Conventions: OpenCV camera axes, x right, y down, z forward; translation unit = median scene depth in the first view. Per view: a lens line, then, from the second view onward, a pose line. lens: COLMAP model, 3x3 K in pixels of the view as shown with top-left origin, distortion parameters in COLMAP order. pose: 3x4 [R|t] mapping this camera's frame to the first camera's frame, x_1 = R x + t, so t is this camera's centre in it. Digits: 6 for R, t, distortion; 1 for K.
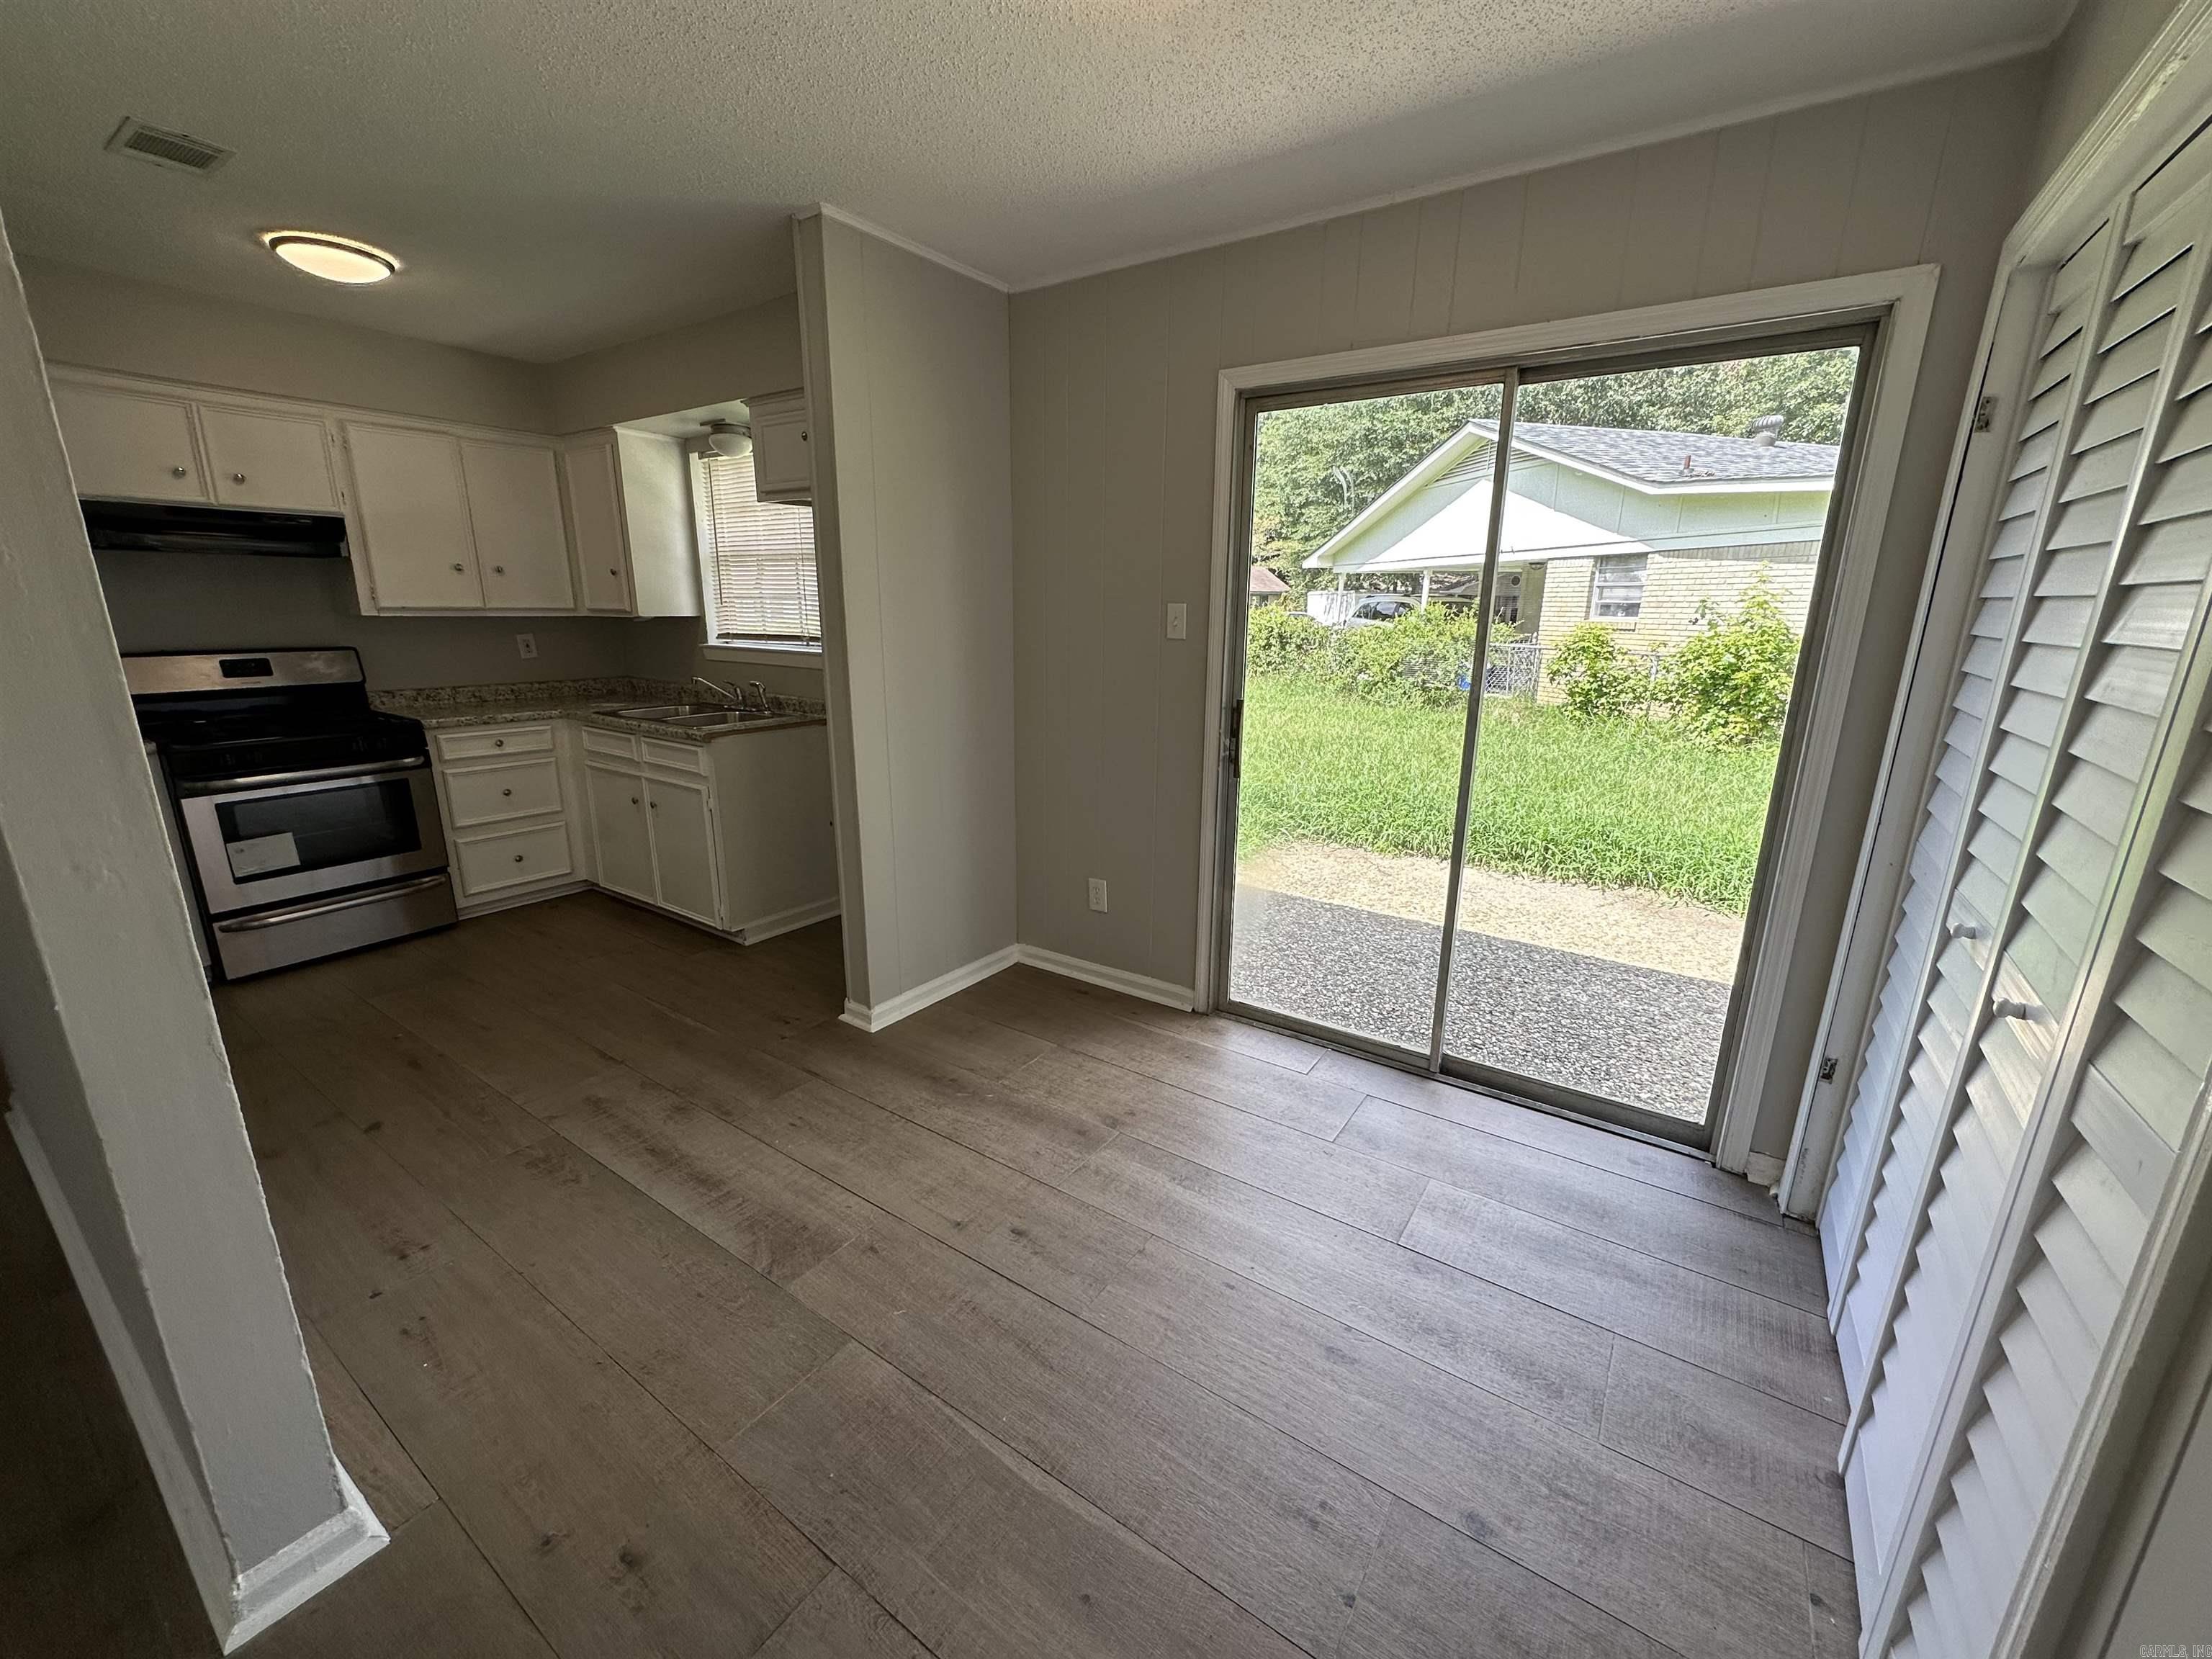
lens RADIAL K [[878.8, 0, 1102.3], [0, 878.8, 829.9], [0, 0, 1]] dist [-0.003867, 0.000595]
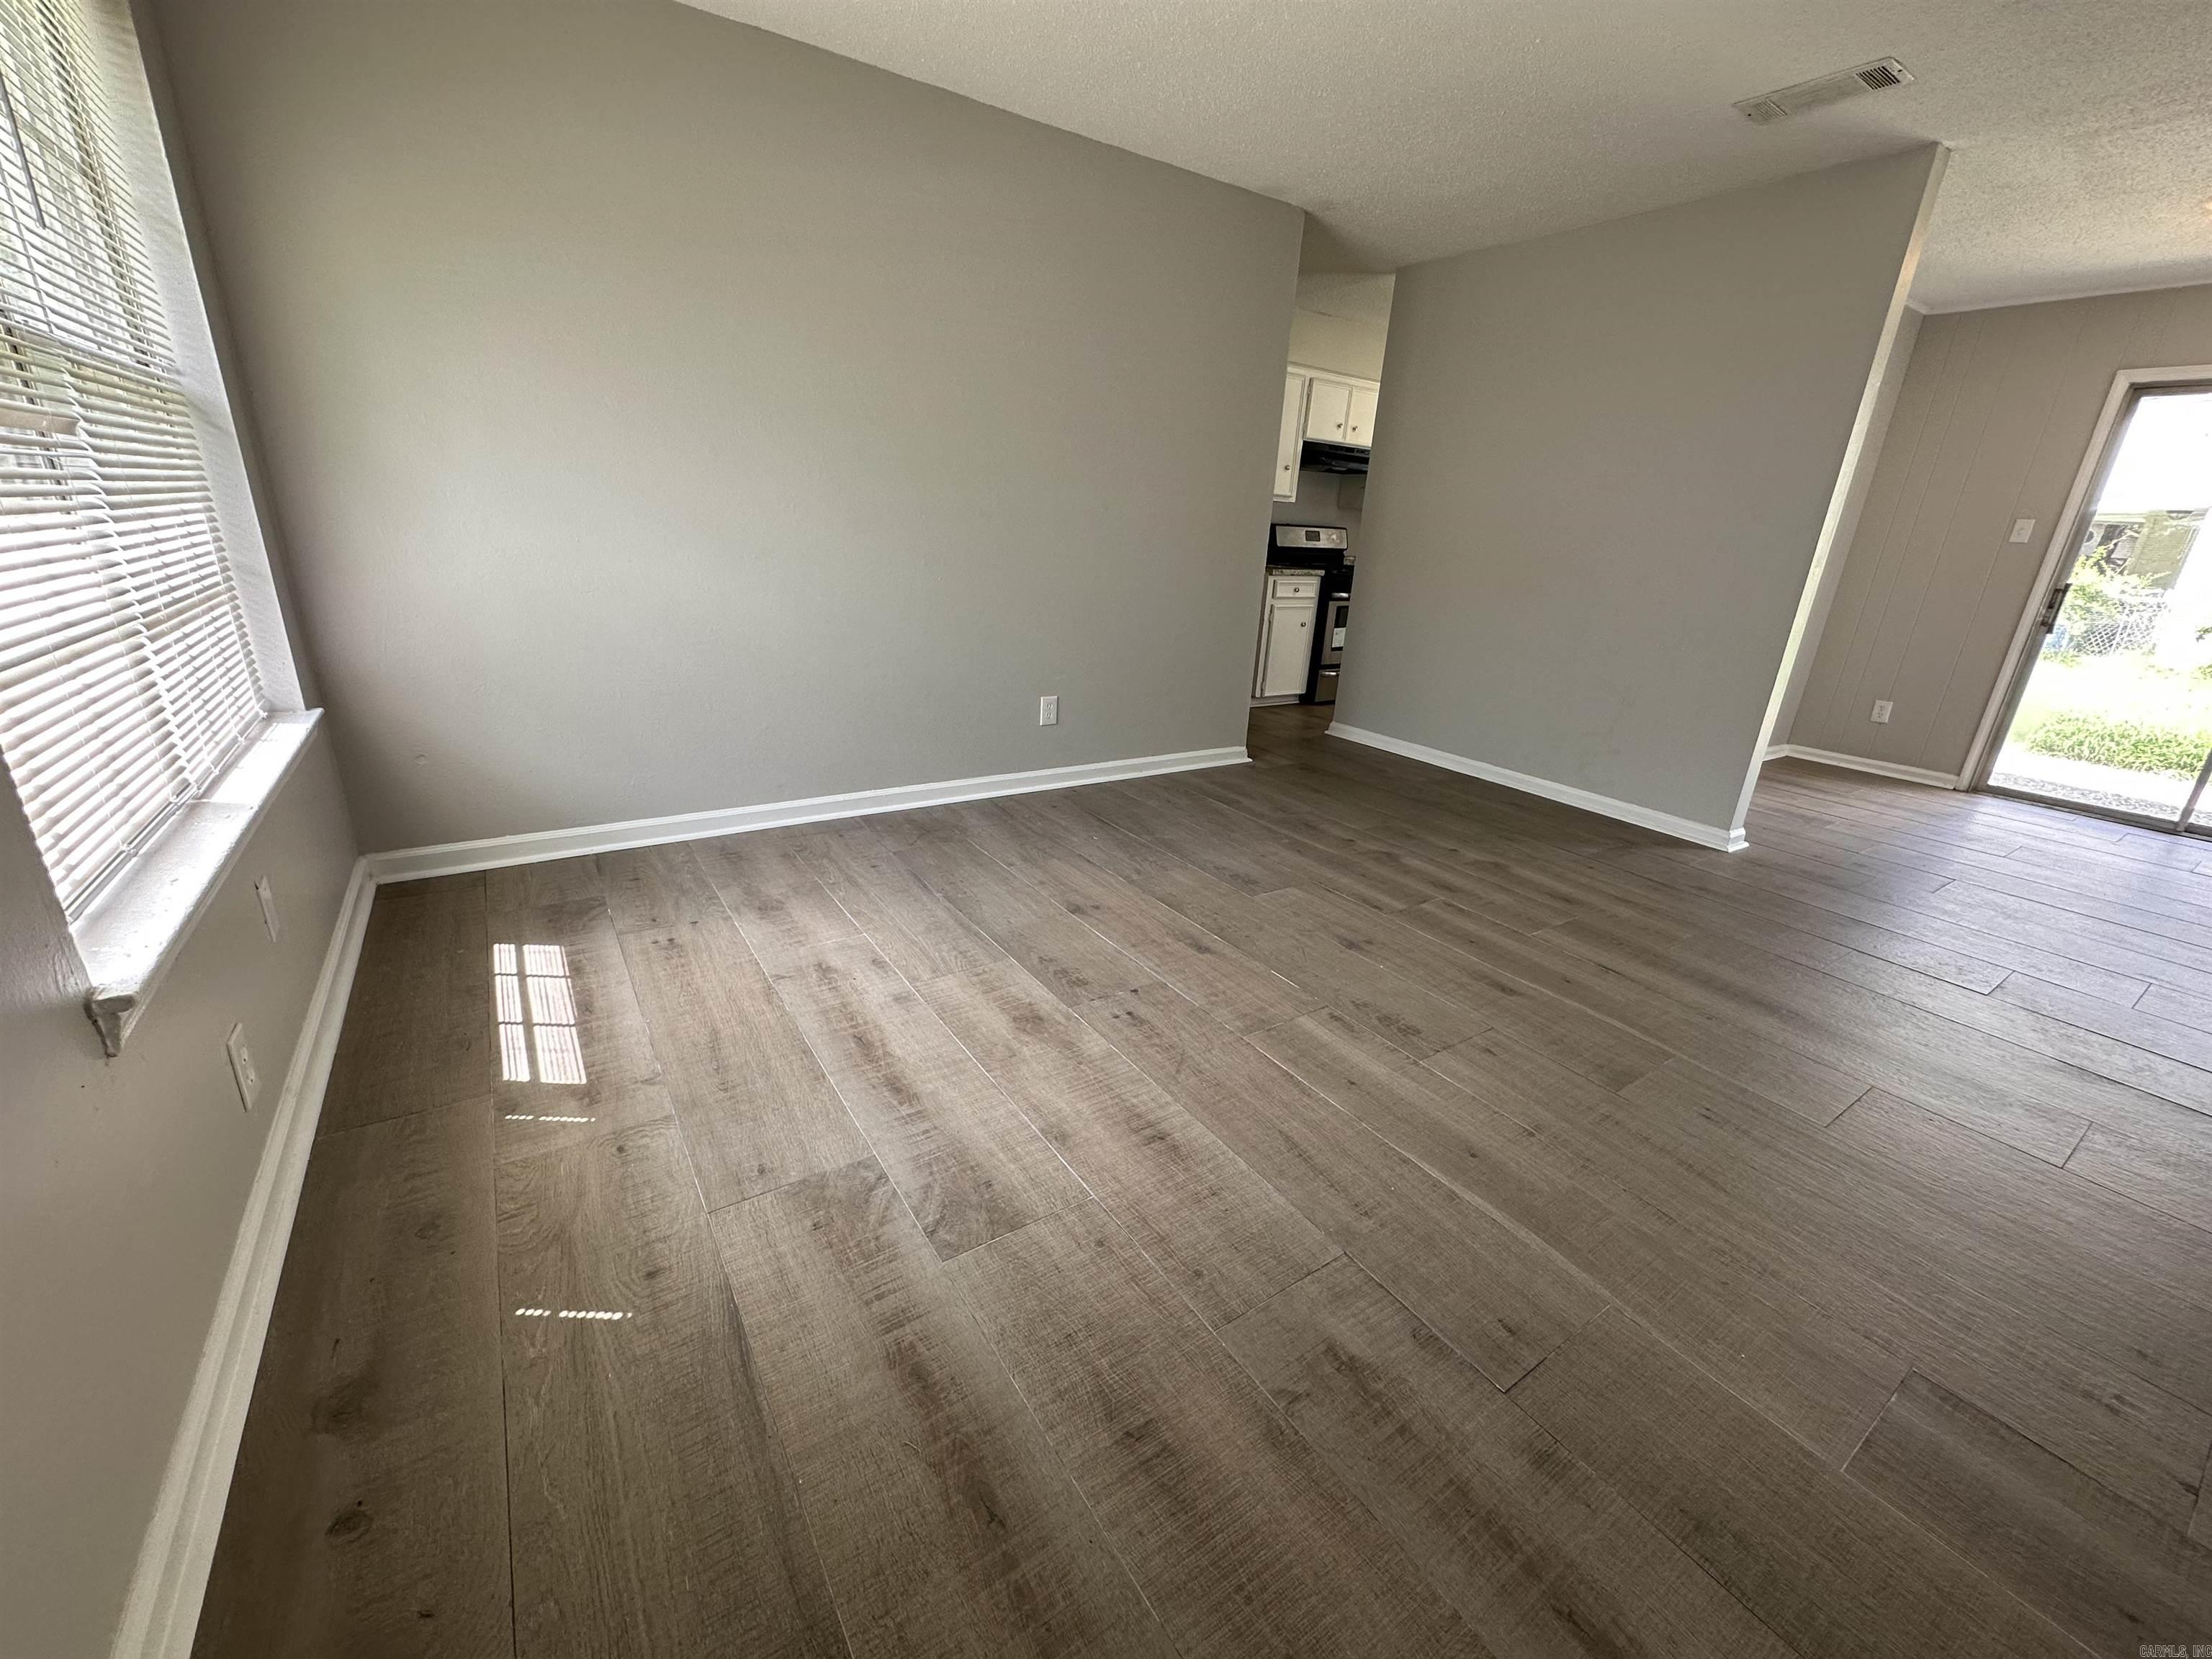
lens RADIAL K [[878.8, 0, 1097.1], [0, 878.8, 831.0], [0, 0, 1]] dist [-0.003867, 0.000595]
pose [[0.926665, 0.161884, -0.339241, -0.677184], [-0.135731, 0.985724, 0.099624, 0.293195], [0.350526, -0.046272, 0.935409, -0.872654]]
